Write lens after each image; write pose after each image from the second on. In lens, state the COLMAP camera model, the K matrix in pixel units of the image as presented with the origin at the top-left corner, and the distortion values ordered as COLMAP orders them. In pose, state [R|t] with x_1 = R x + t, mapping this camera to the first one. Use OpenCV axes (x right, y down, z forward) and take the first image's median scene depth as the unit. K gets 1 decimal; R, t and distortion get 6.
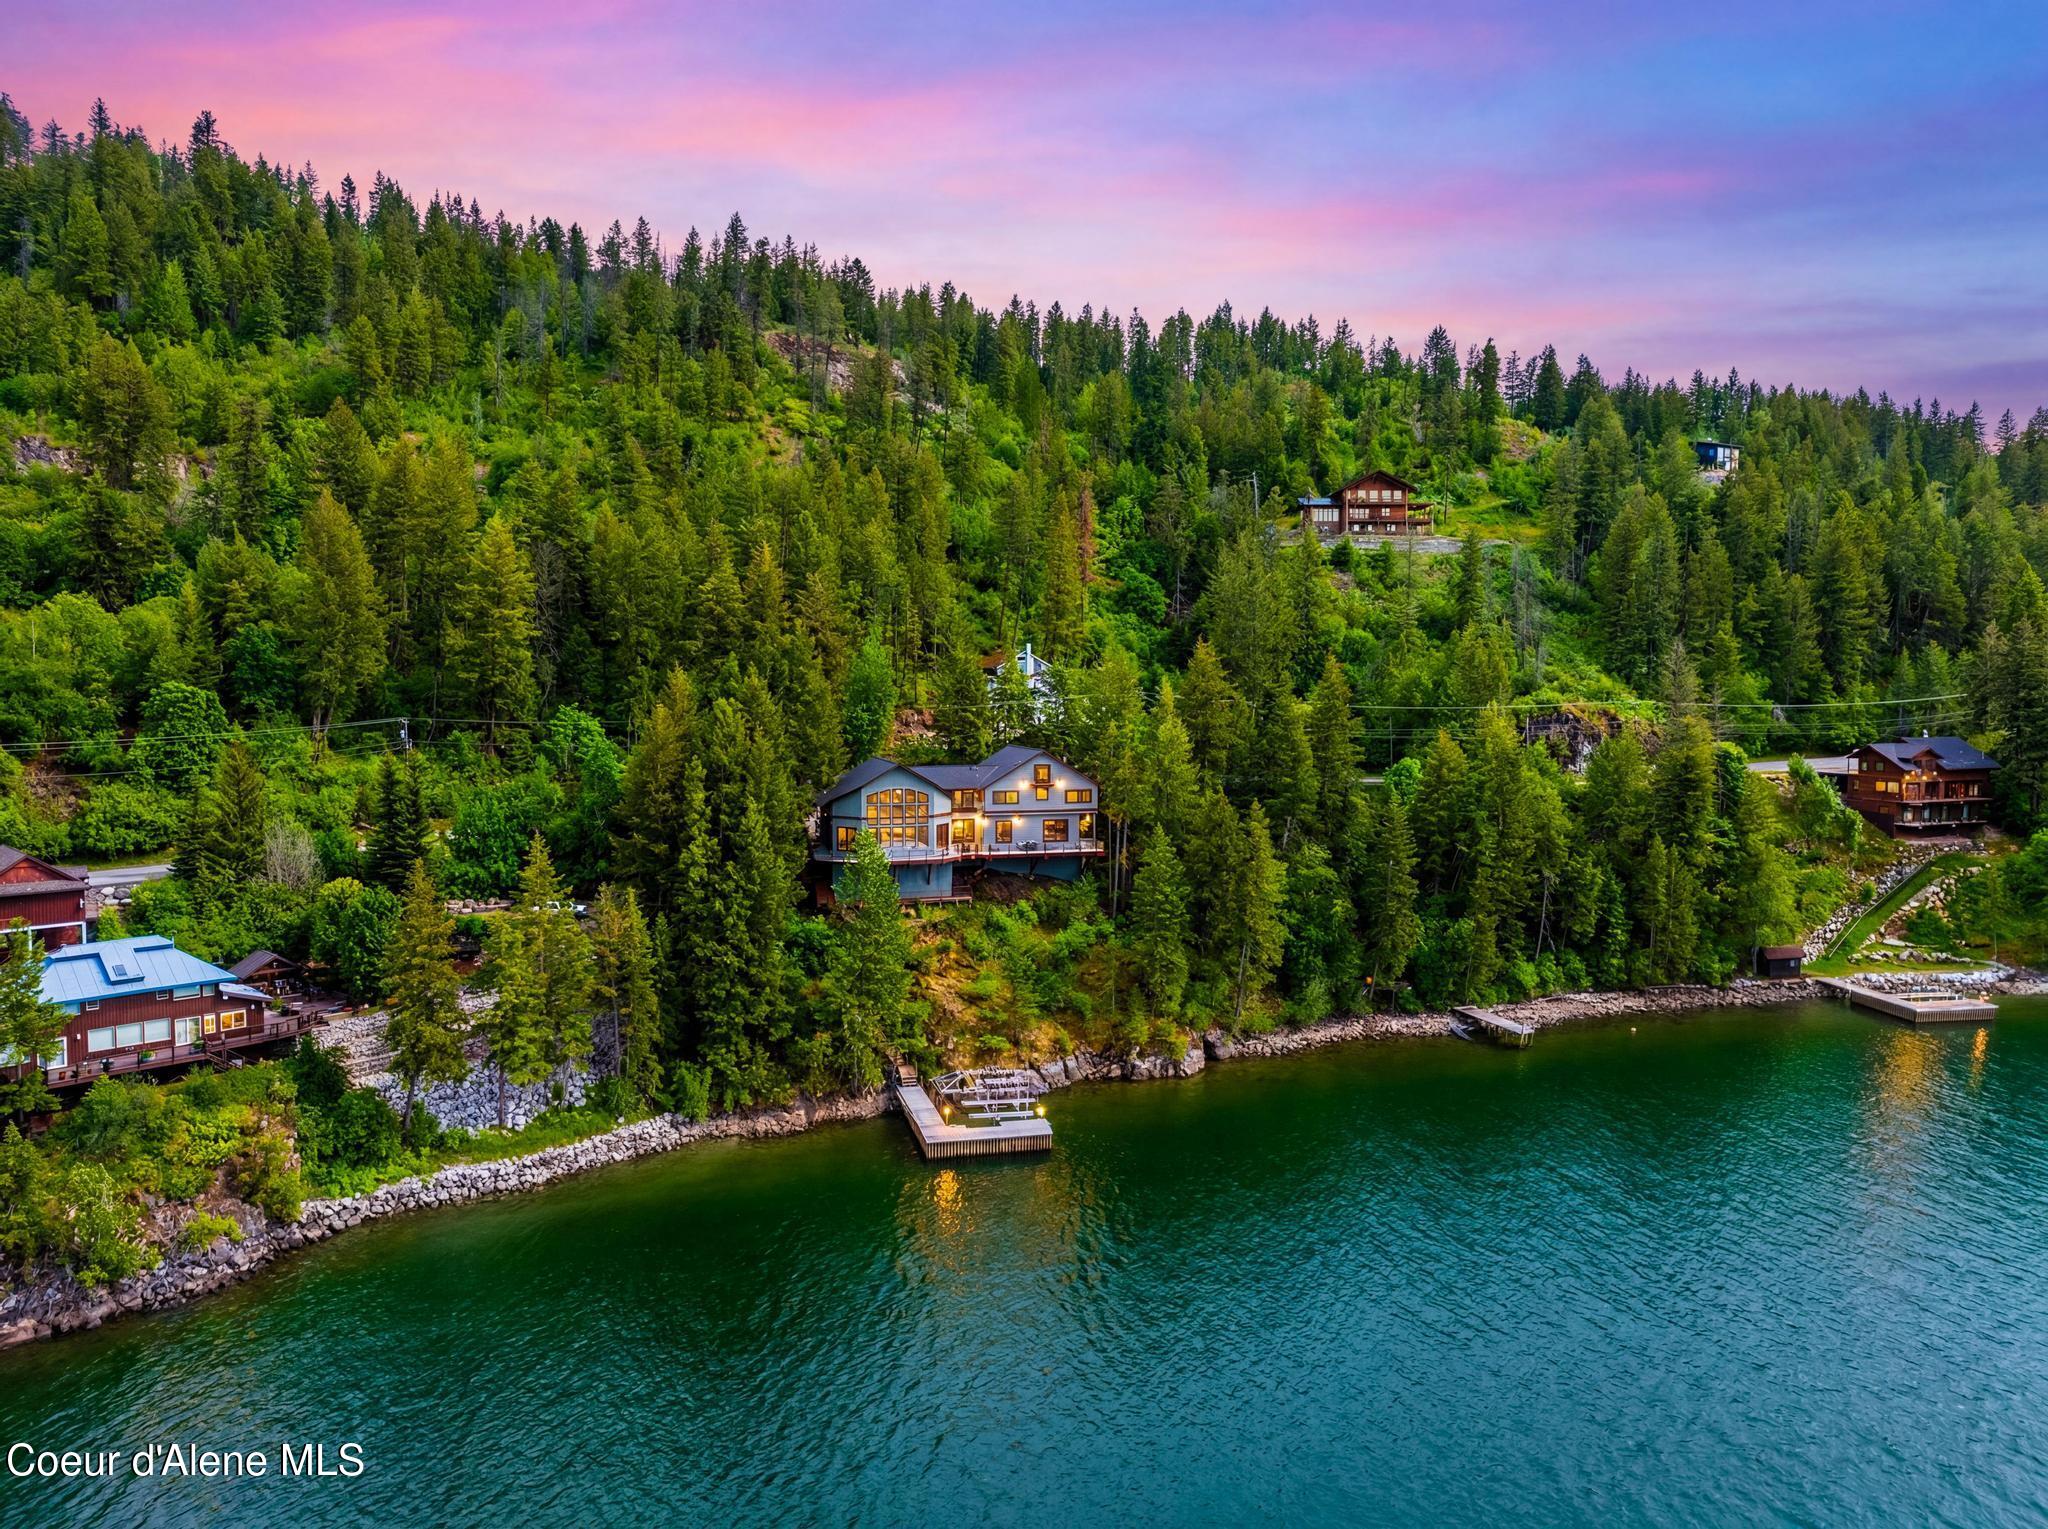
lens RADIAL K [[1450.2, 0, 1036.2], [0, 1450.2, 758.6], [0, 0, 1]] dist [-0.041763, -0.001461]
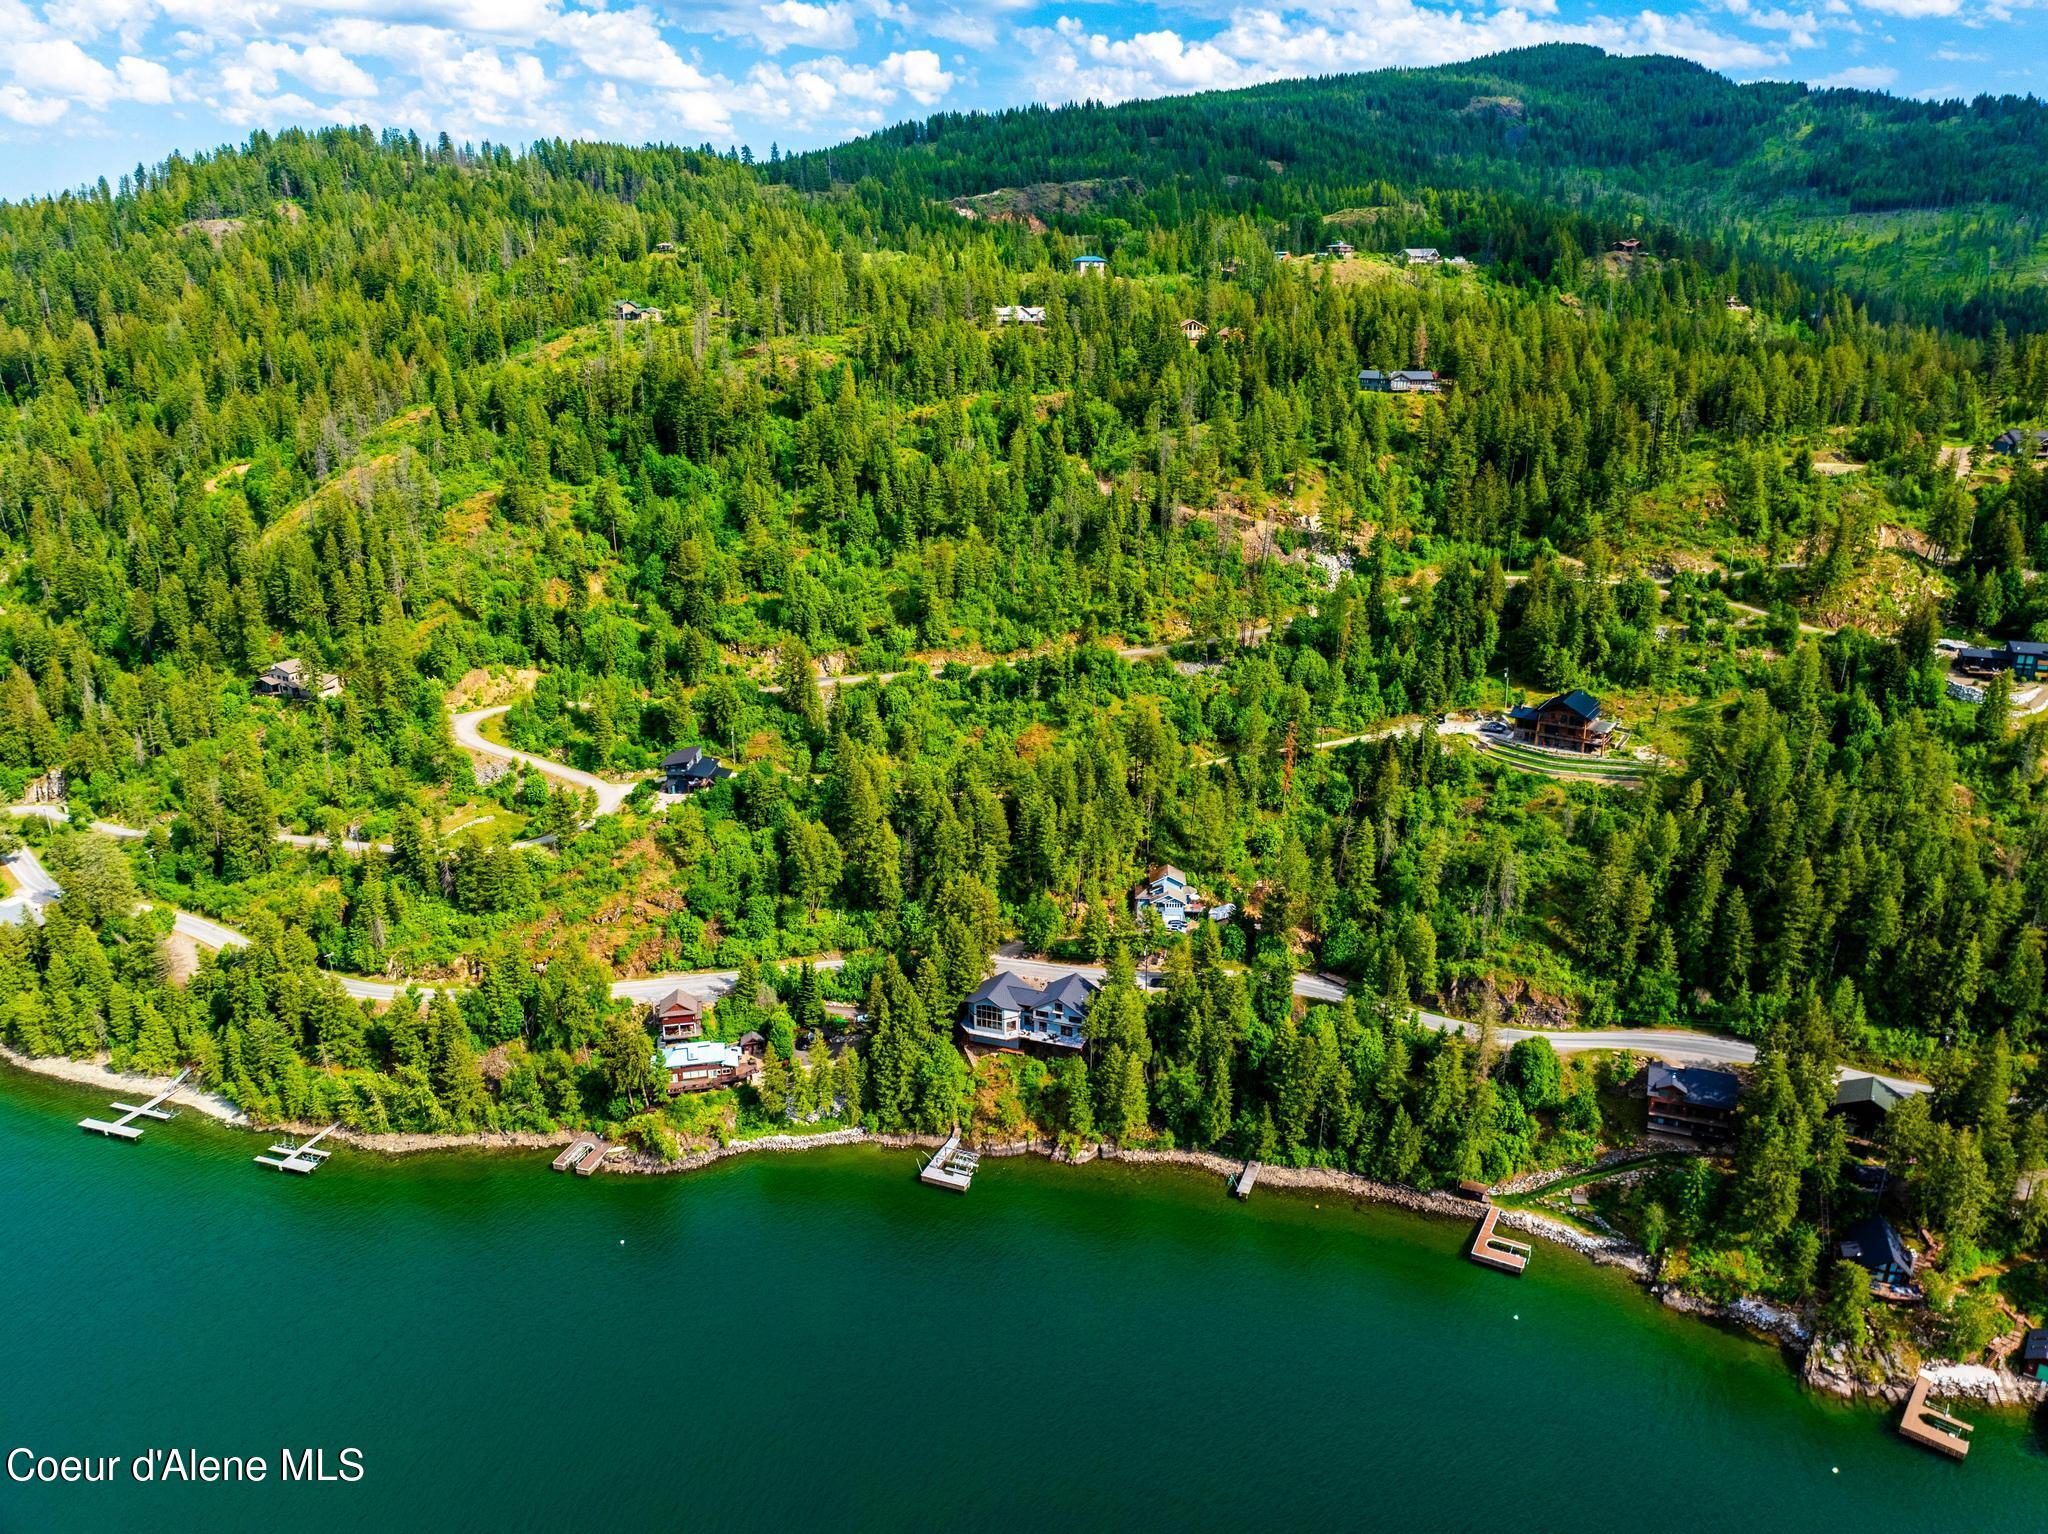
lens RADIAL K [[1456.2, 0, 1030.5], [0, 1456.2, 741.7], [0, 0, 1]] dist [-0.036709, -0.000299]
pose [[0.808972, 0.178218, -0.560181, 1.153484], [-0.029822, 0.964151, 0.263672, -0.975056], [0.587091, -0.196598, 0.785286, -0.671729]]
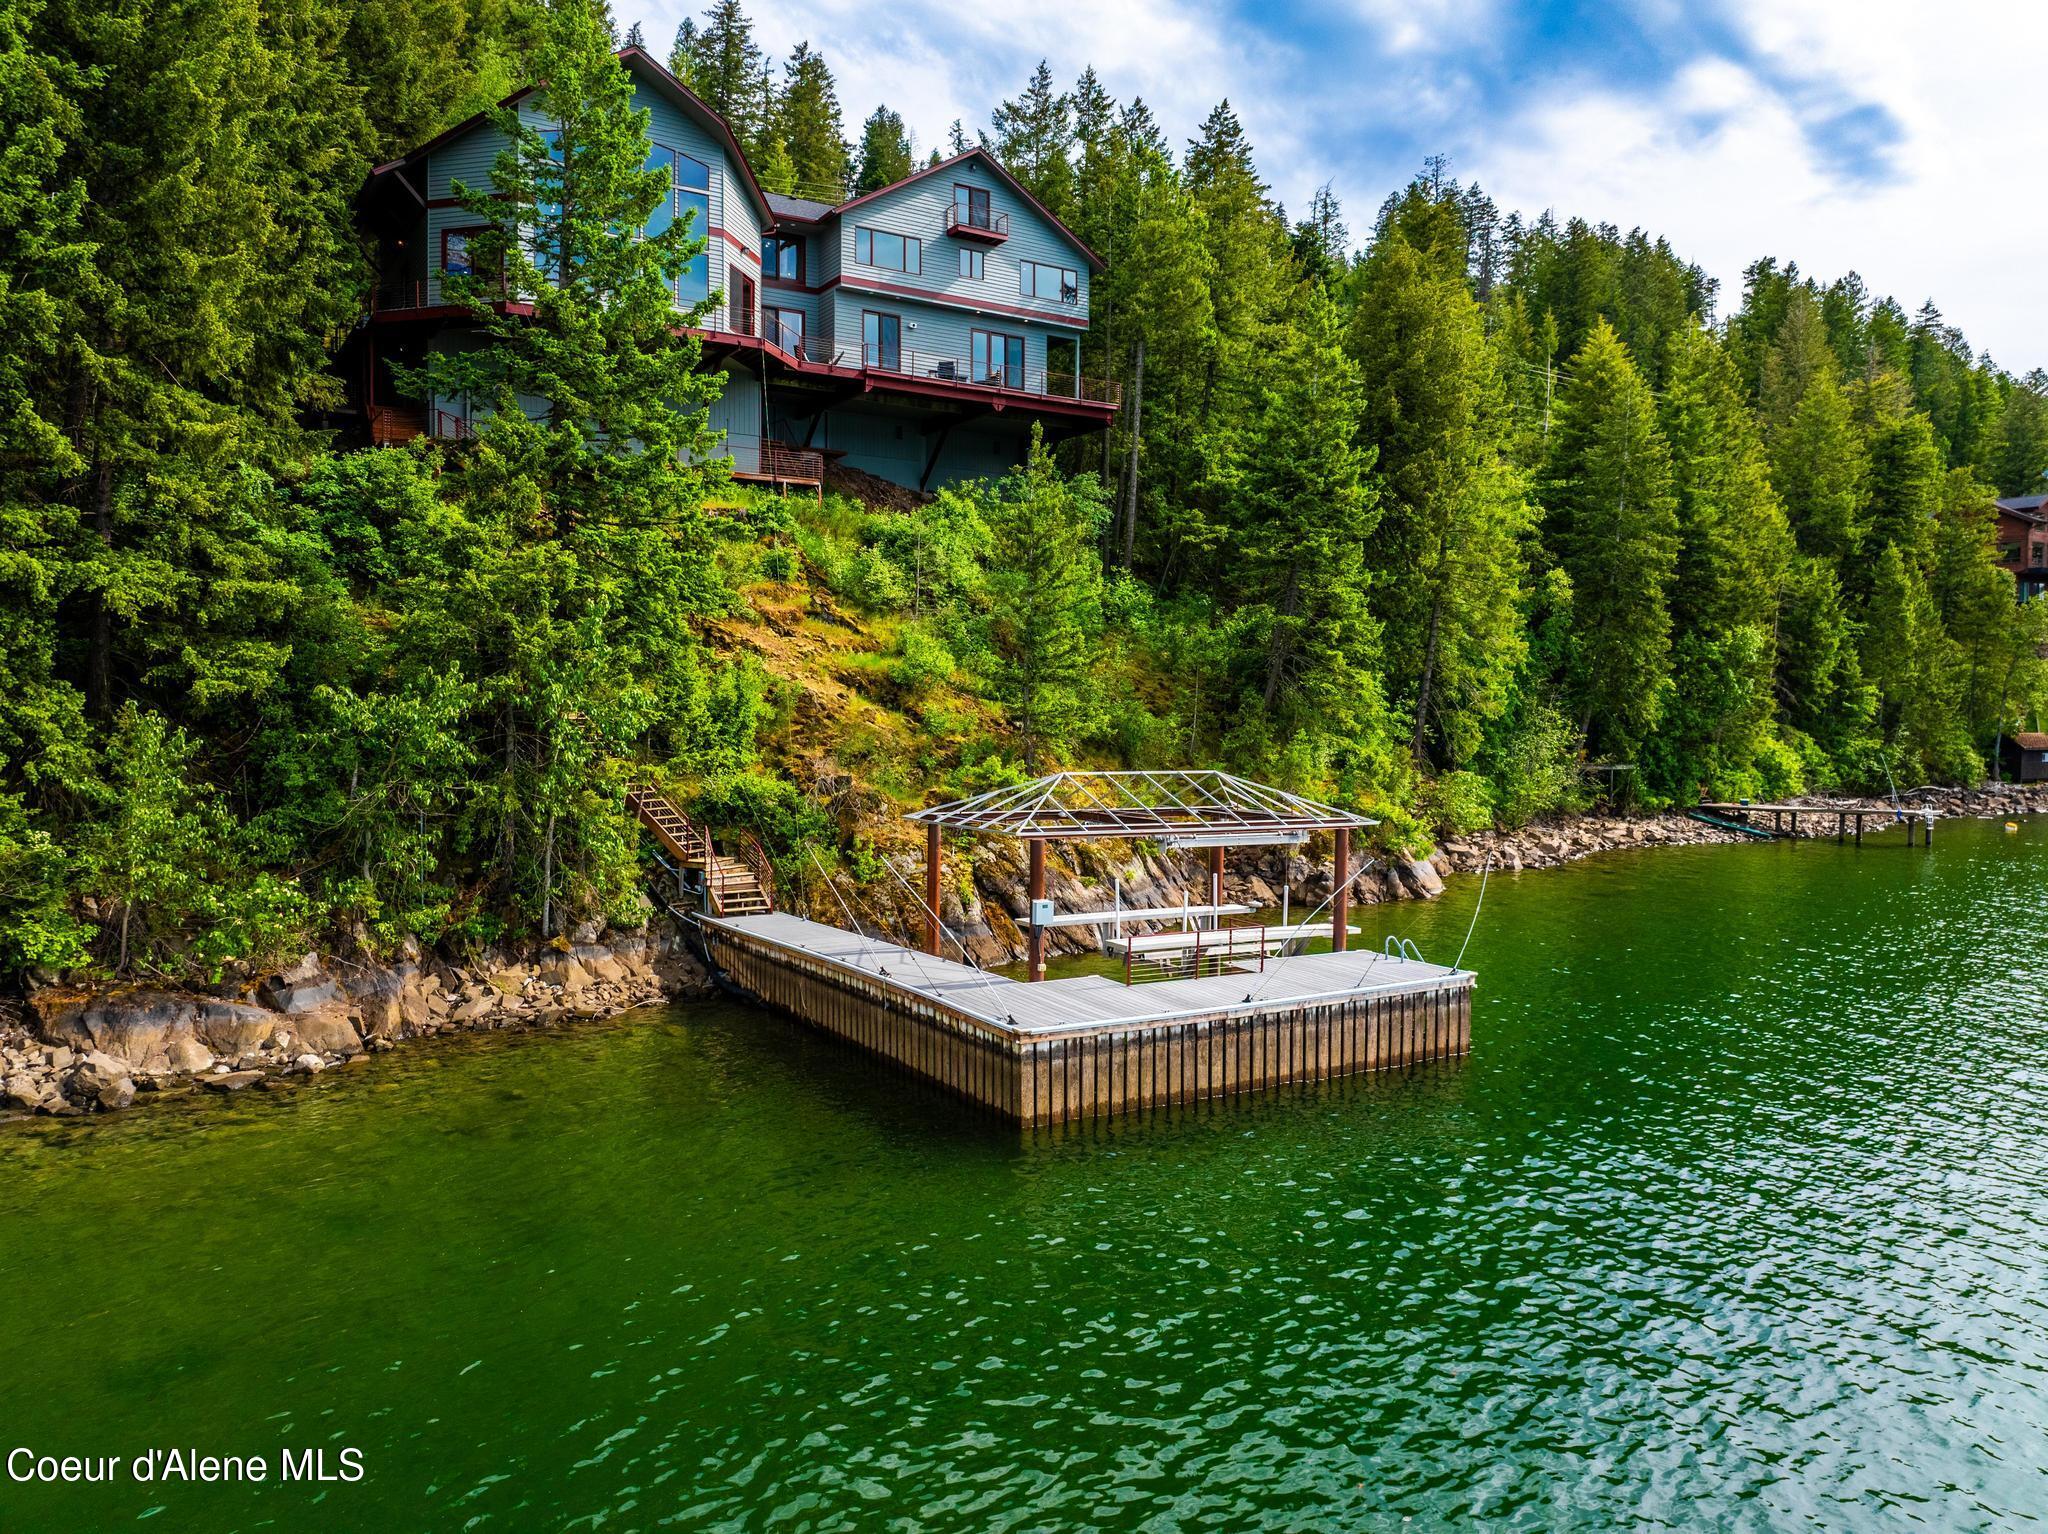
lens RADIAL K [[1443.4, 0, 1031.0], [0, 1443.4, 761.9], [0, 0, 1]] dist [-0.038057, 0.001408]
pose [[0.954736, -0.006429, 0.297386, -0.104682], [0.014036, 0.999626, -0.023451, 0.181476], [-0.297124, 0.026564, 0.954469, 0.634979]]
